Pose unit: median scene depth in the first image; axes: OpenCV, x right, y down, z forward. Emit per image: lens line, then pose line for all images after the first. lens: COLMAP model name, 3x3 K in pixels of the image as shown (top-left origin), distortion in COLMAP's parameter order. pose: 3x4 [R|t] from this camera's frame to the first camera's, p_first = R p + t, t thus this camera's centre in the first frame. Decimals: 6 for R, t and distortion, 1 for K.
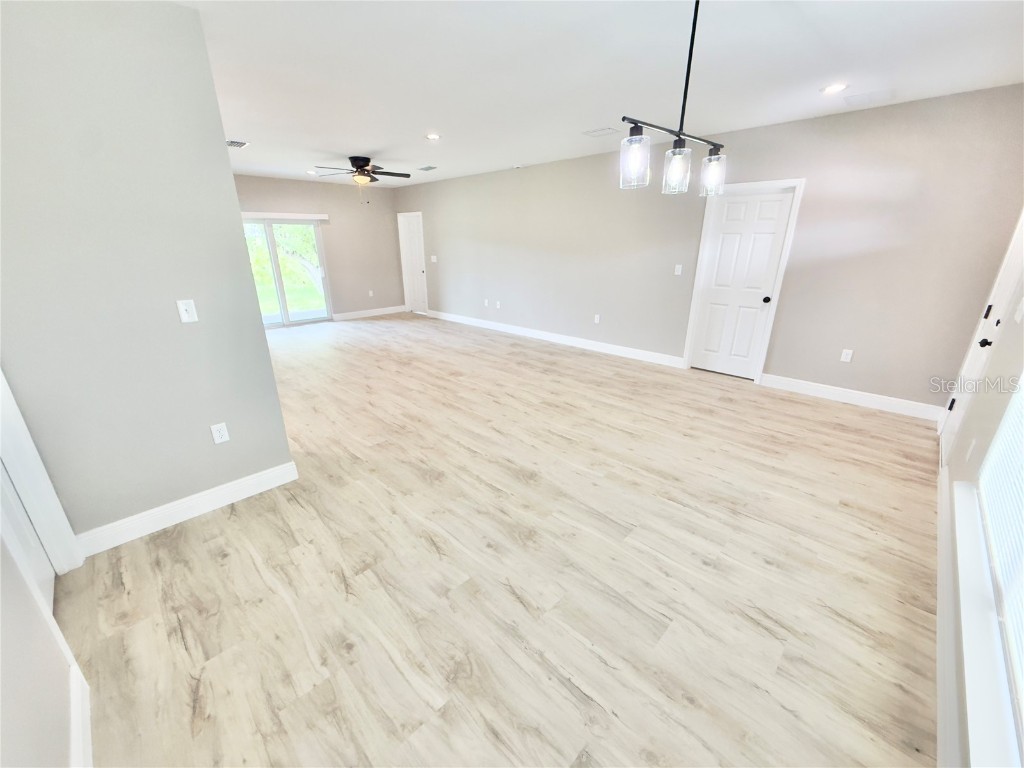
lens RADIAL K [[407.4, 0, 509.3], [0, 407.4, 385.6], [0, 0, 1]] dist [-0.000984, 0.000605]
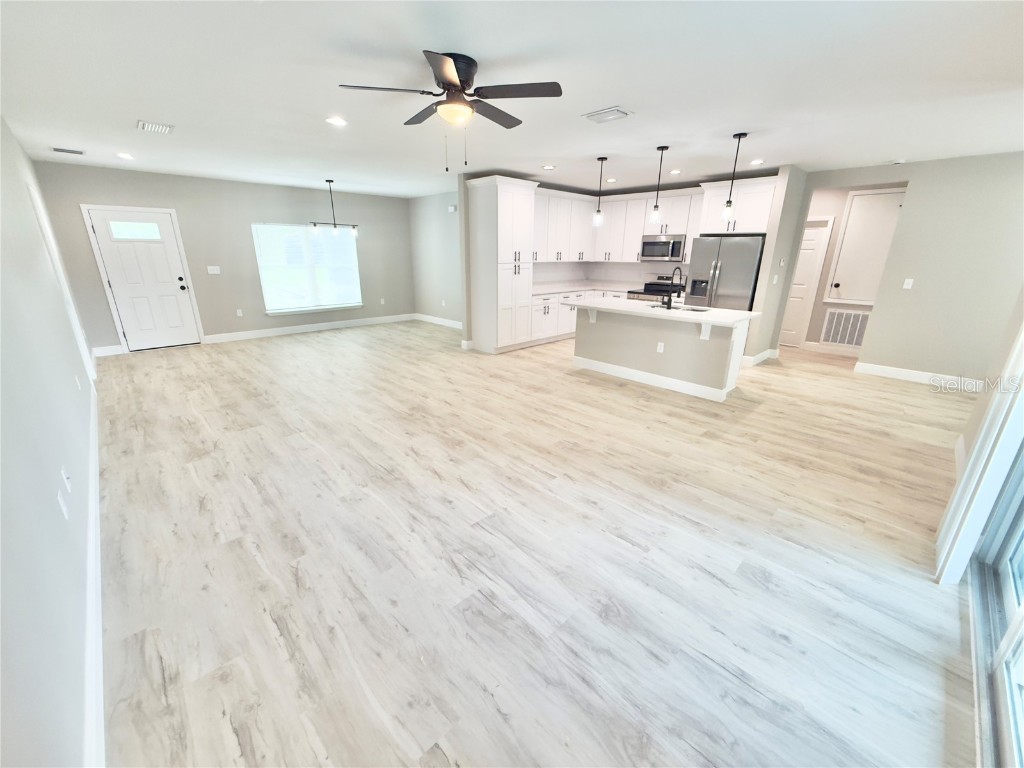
lens RADIAL K [[407.4, 0, 509.8], [0, 407.4, 386.8], [0, 0, 1]] dist [-0.000984, 0.000605]
pose [[-0.999696, -0.012408, 0.021287, -0.570020], [0.003362, 0.787177, 0.616717, -0.714390], [-0.024409, 0.616602, -0.786897, 2.013646]]
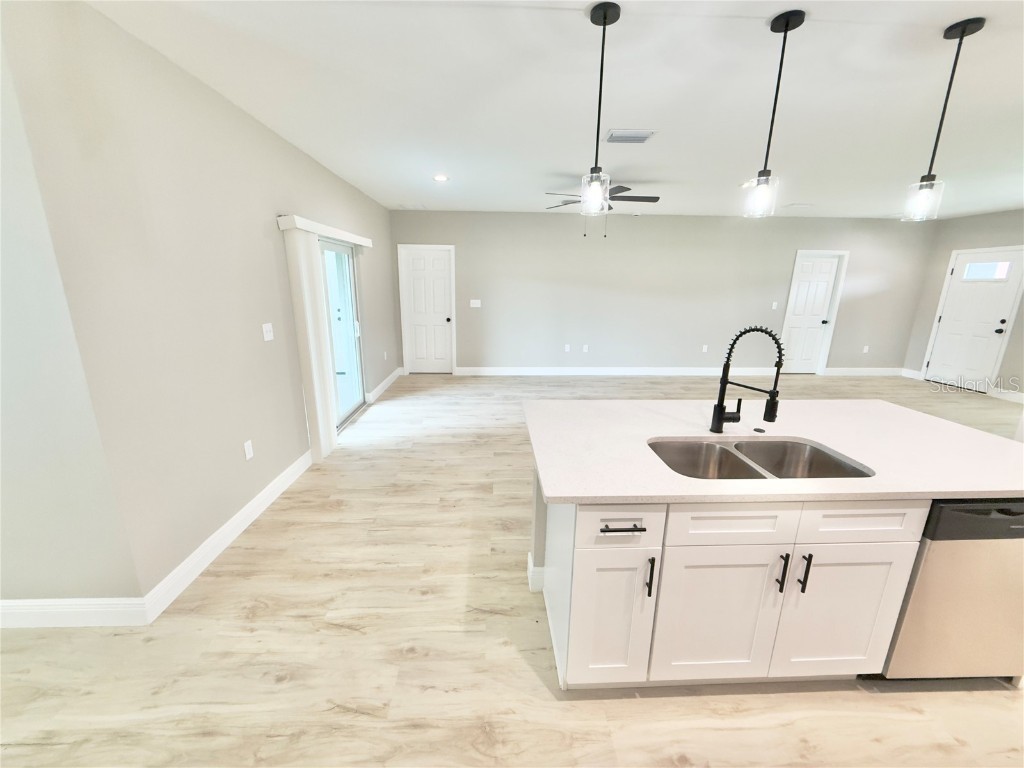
lens RADIAL K [[407.4, 0, 509.9], [0, 407.4, 389.1], [0, 0, 1]] dist [-0.000984, 0.000605]
pose [[0.683854, -0.174623, 0.708414, -1.442993], [0.232797, 0.972410, 0.014971, -0.278434], [-0.691483, 0.154679, 0.705639, 0.802427]]
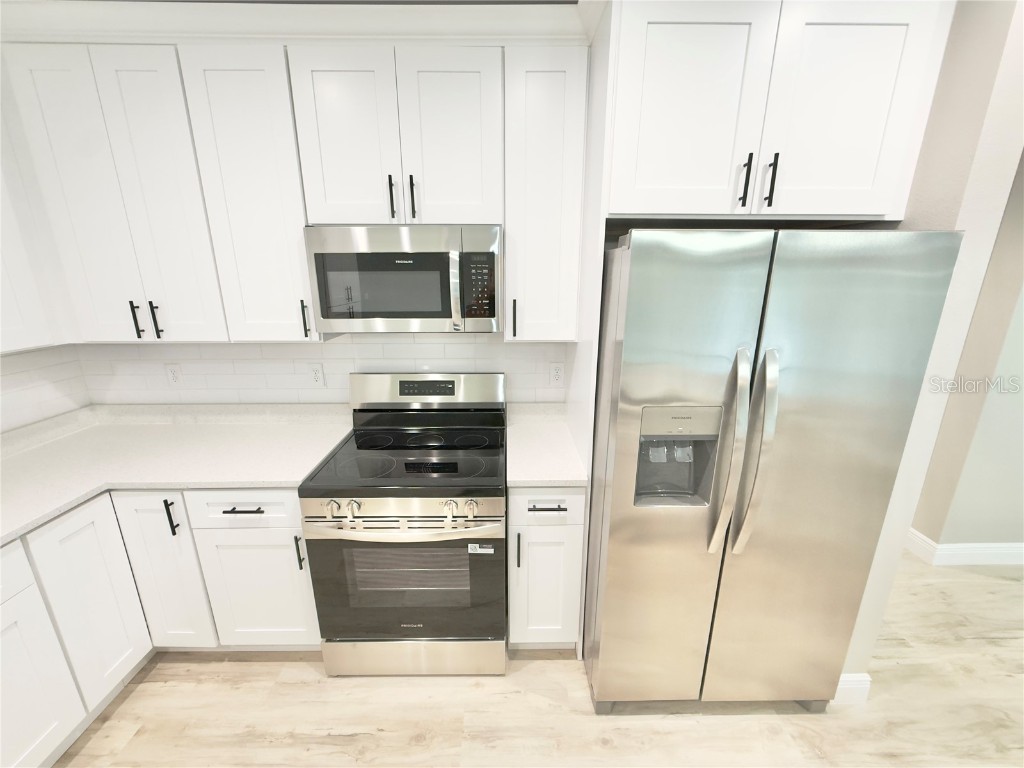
lens RADIAL K [[407.4, 0, 509.6], [0, 407.4, 386.1], [0, 0, 1]] dist [-0.000984, 0.000605]
pose [[-0.704222, 0.194347, -0.682862, -0.924345], [-0.235941, 0.843081, 0.483266, -0.267781], [0.669629, 0.501442, -0.547862, 0.697113]]
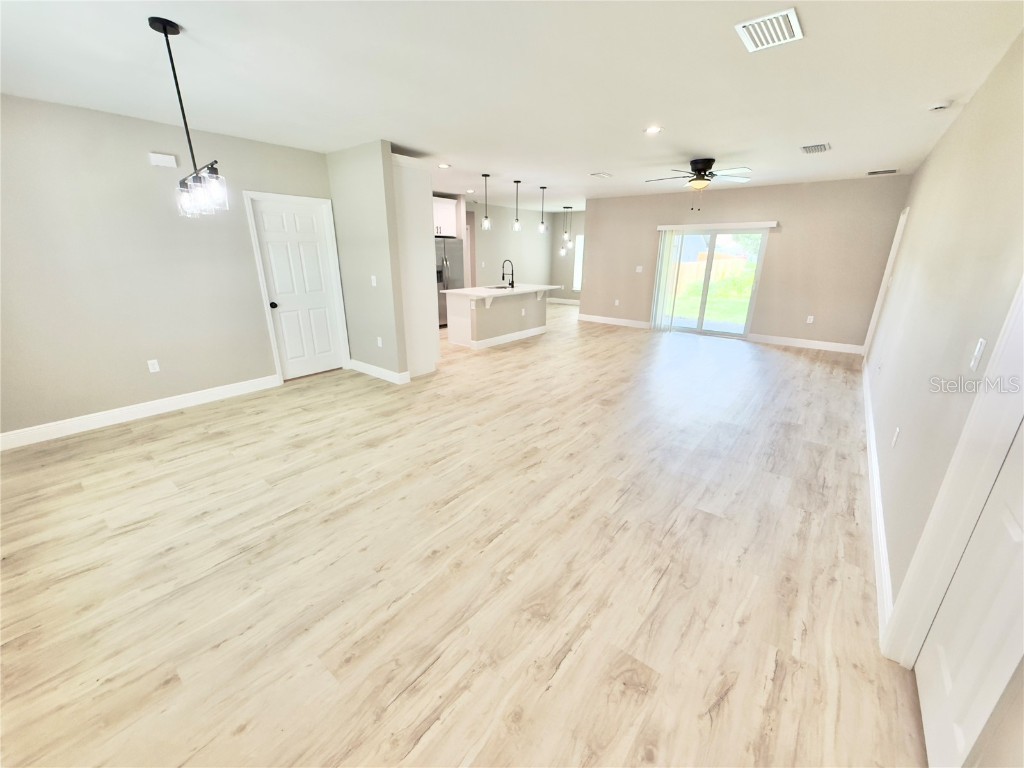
lens RADIAL K [[407.4, 0, 510.4], [0, 407.4, 386.6], [0, 0, 1]] dist [-0.000984, 0.000605]
pose [[0.100737, 0.321450, -0.941553, 0.778793], [-0.340380, 0.900395, 0.270981, -0.264611], [0.934876, 0.293188, 0.200118, 0.731048]]
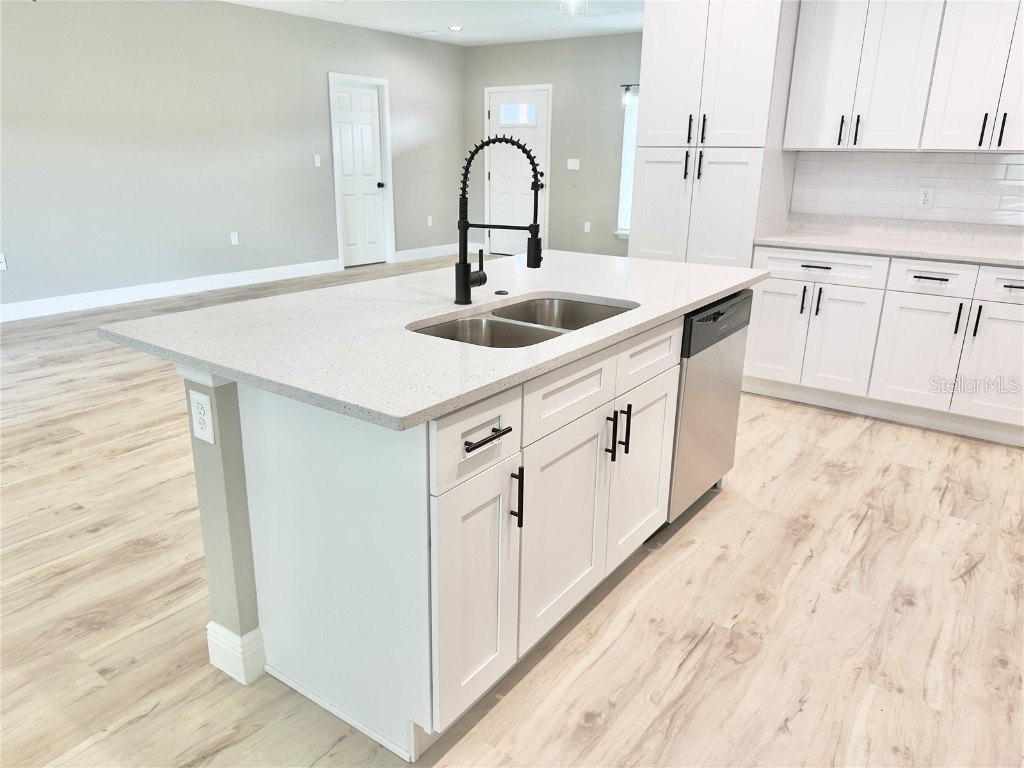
lens RADIAL K [[719.4, 0, 510.7], [0, 719.4, 388.7], [0, 0, 1]] dist [0.055158, -0.064901]
pose [[-0.149084, -0.306810, 0.940022, -1.508615], [0.319773, 0.884606, 0.339438, -0.287847], [-0.935692, 0.351199, -0.033770, 0.971052]]
